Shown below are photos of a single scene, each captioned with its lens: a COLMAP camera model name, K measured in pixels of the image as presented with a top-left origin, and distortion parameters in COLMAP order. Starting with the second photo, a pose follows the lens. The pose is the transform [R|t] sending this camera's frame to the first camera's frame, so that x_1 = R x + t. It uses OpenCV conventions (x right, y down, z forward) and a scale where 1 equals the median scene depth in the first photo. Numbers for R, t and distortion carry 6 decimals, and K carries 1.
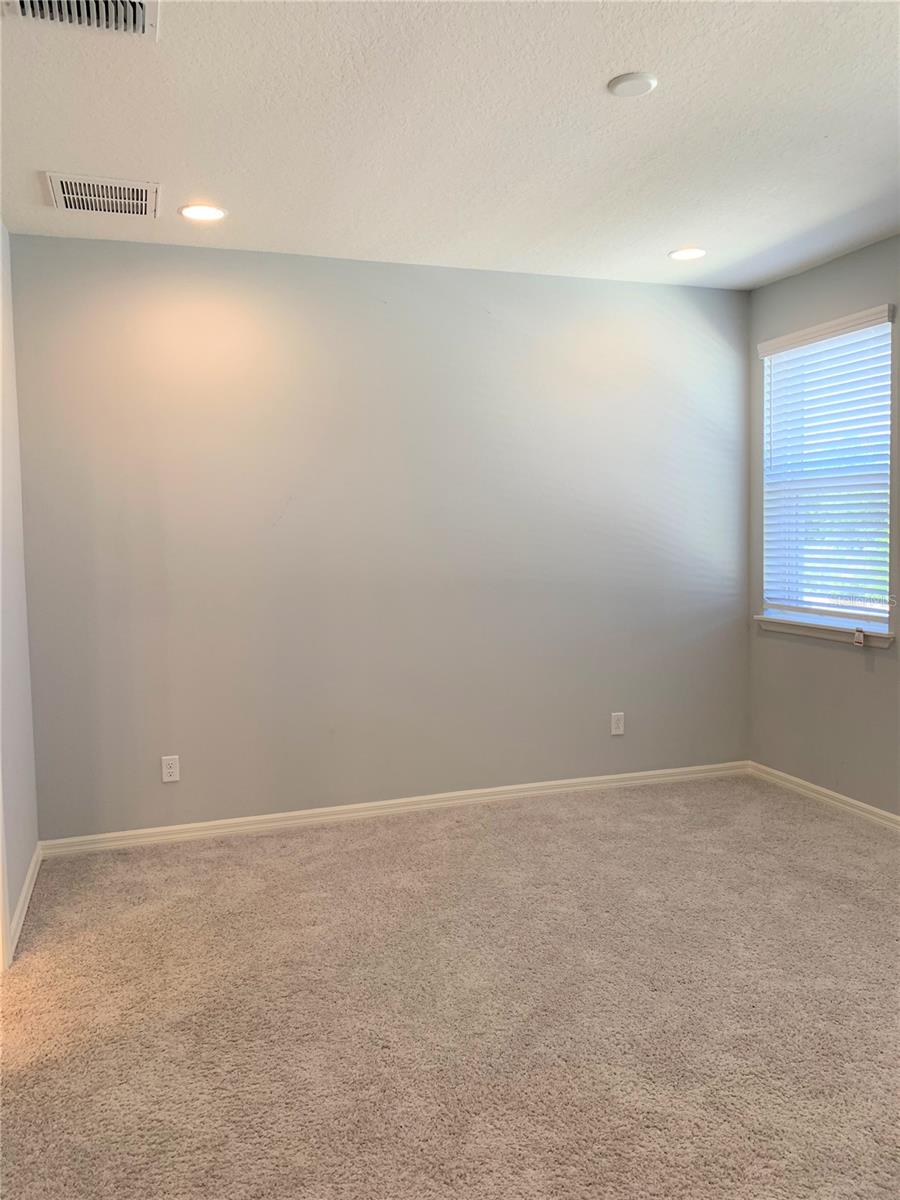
lens RADIAL K [[941.5, 0, 447.5], [0, 941.5, 595.5], [0, 0, 1]] dist [0.001372, -0.005329]
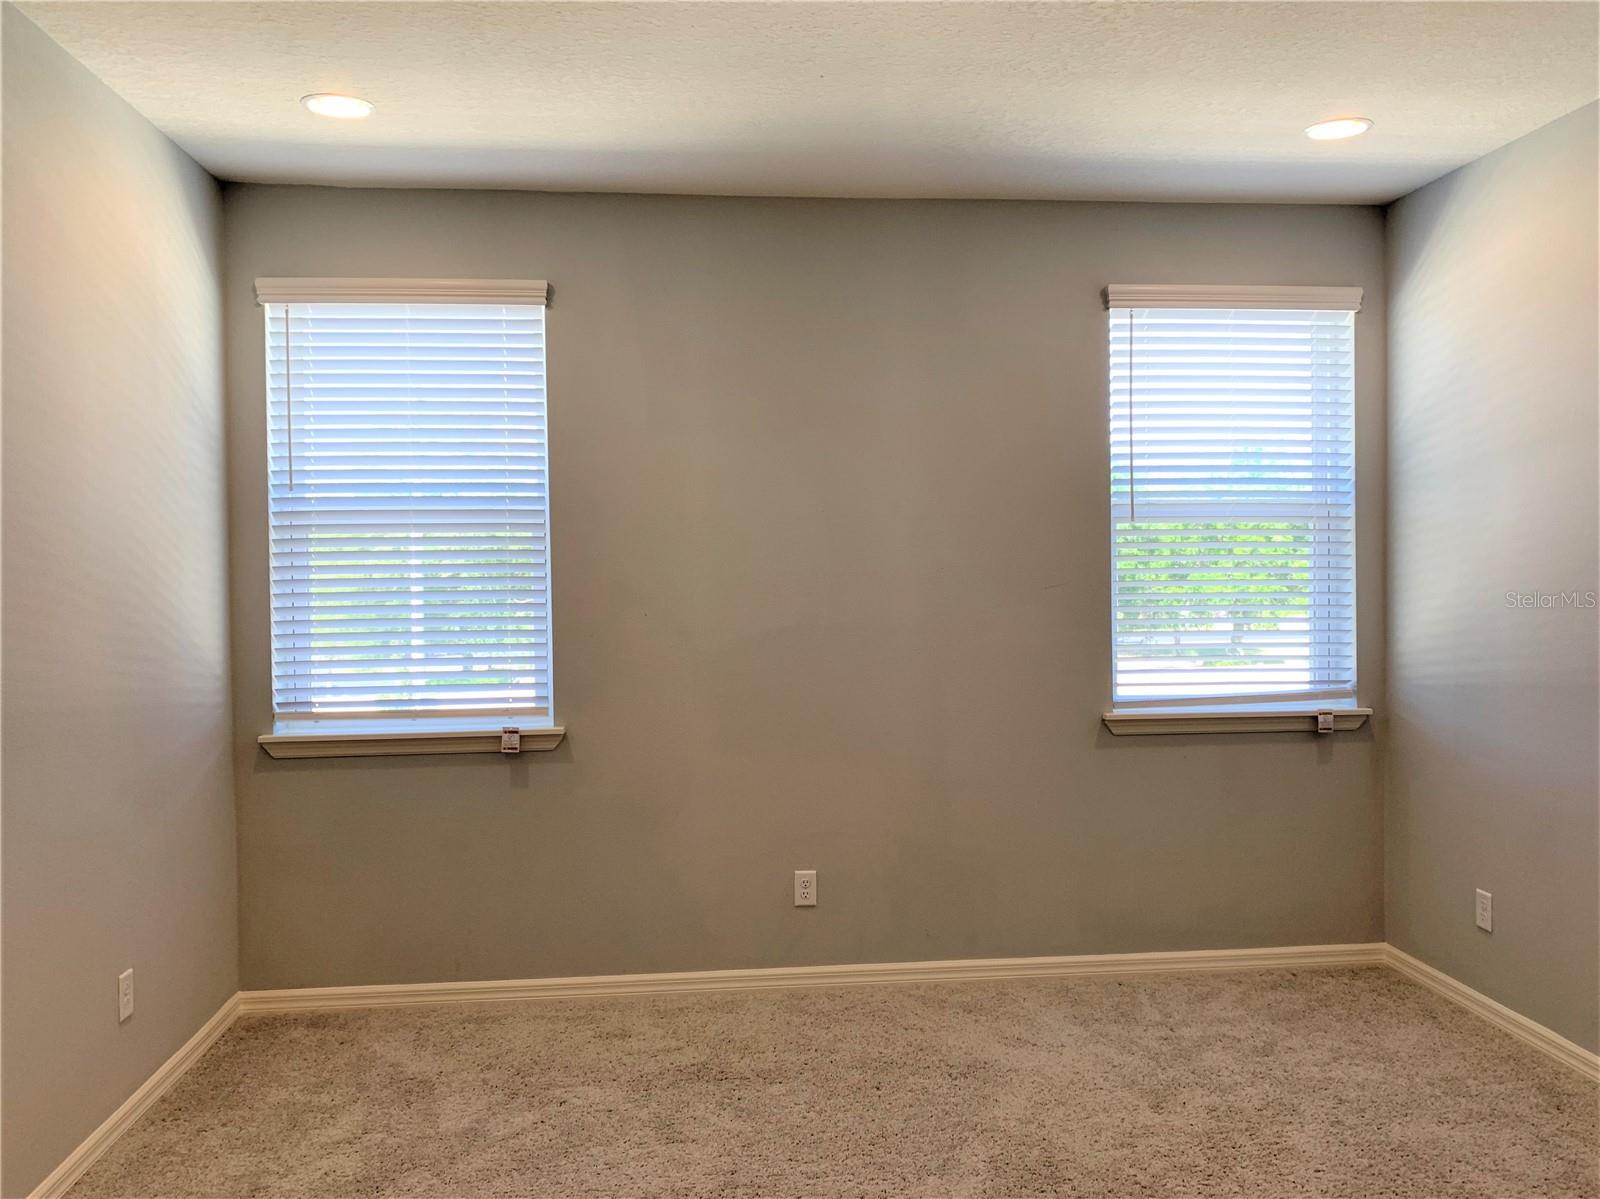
lens RADIAL K [[1255.4, 0, 799.8], [0, 1255.4, 590.7], [0, 0, 1]] dist [0.001372, -0.005329]
pose [[0.201785, -0.000078, 0.979430, -0.426464], [0.077266, 0.996885, -0.015839, -0.034971], [-0.976377, 0.078873, 0.201162, 0.588134]]
